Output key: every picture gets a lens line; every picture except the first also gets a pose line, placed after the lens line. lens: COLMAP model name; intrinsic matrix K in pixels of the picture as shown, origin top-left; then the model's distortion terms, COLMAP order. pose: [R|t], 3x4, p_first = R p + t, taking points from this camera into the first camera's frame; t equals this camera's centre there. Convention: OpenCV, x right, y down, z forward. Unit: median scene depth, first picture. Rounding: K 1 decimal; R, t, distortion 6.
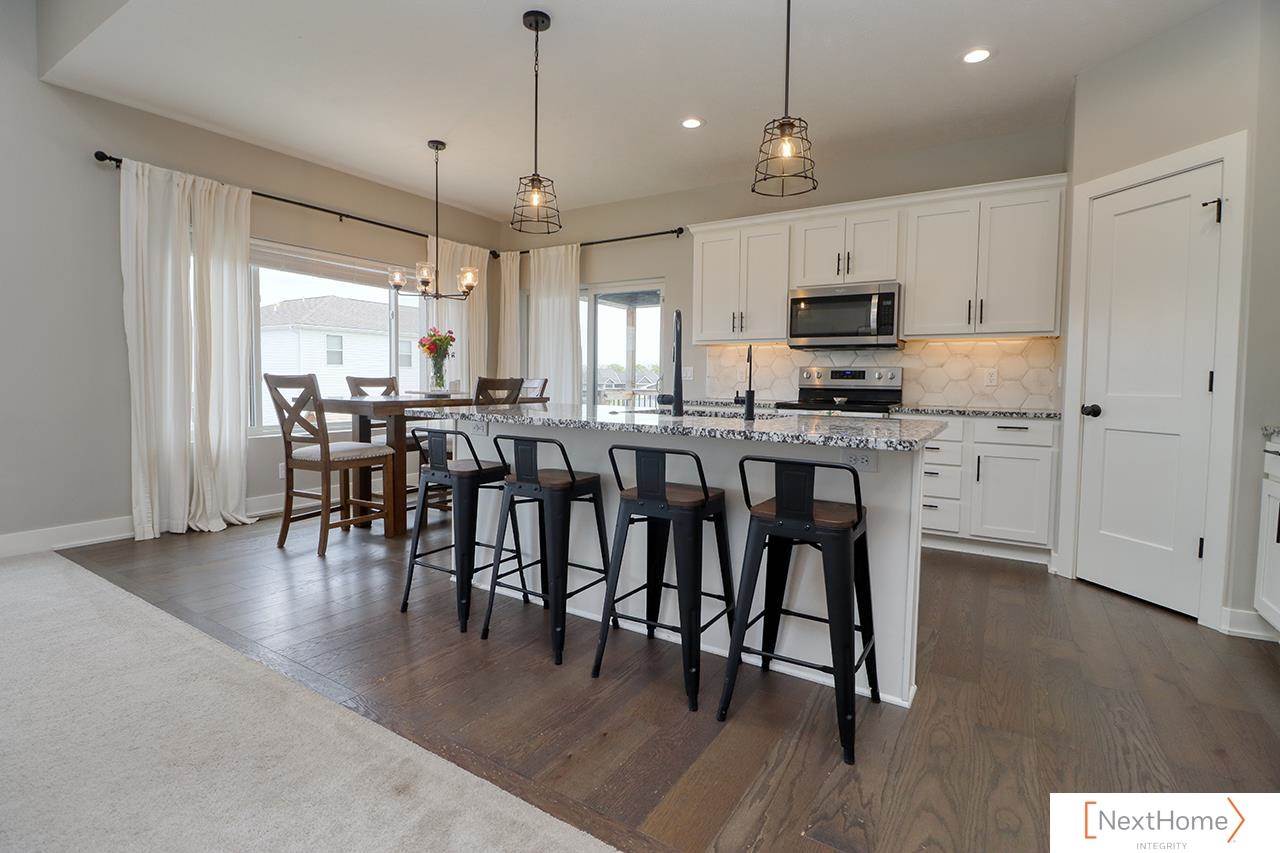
lens RADIAL K [[591.0, 0, 639.0], [0, 591.0, 409.4], [0, 0, 1]] dist [-0.002064, -0.013929]
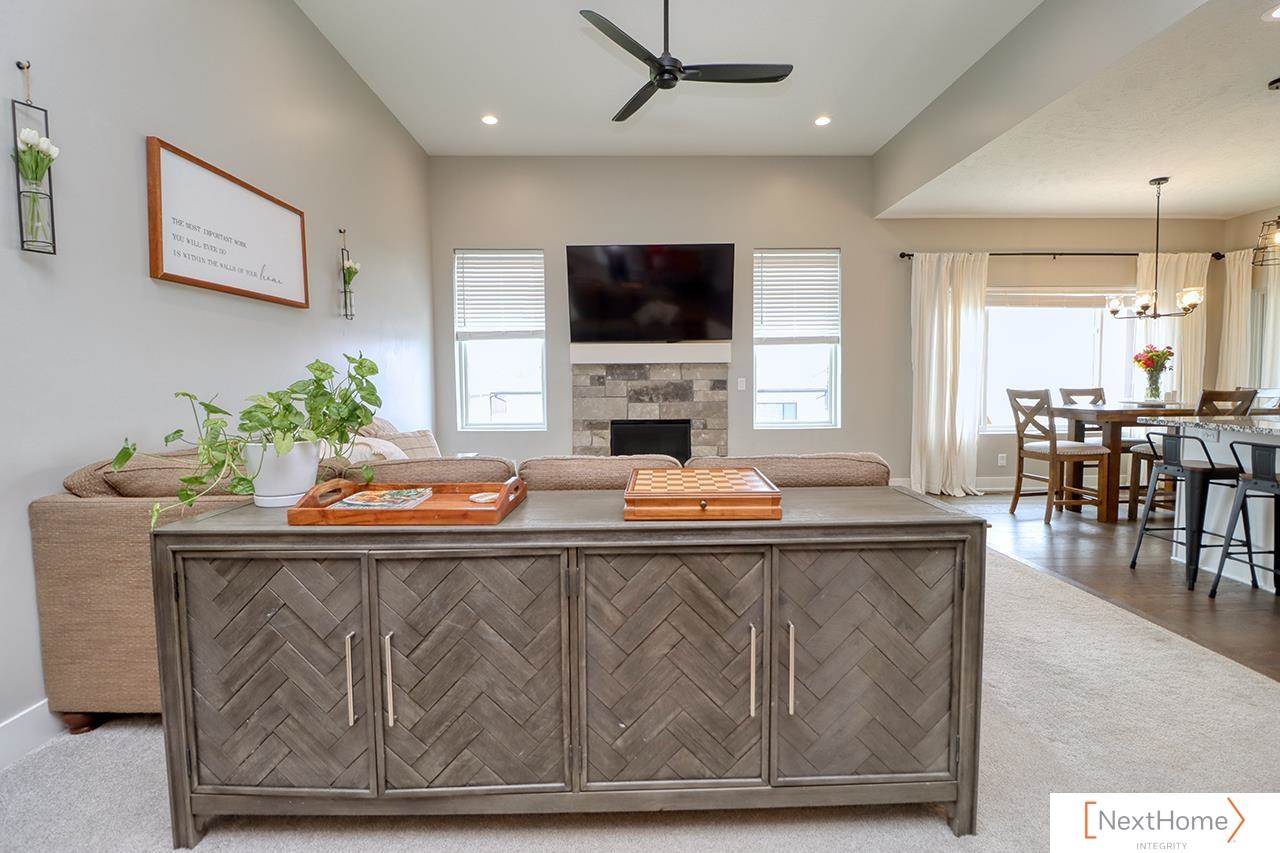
lens RADIAL K [[594.9, 0, 641.3], [0, 594.9, 412.6], [0, 0, 1]] dist [-0.001275, -0.013374]
pose [[0.546607, 0.028967, -0.836888, 0.071564], [-0.026579, 0.999498, 0.017235, -0.003668], [0.836968, 0.012823, 0.547102, -0.464579]]
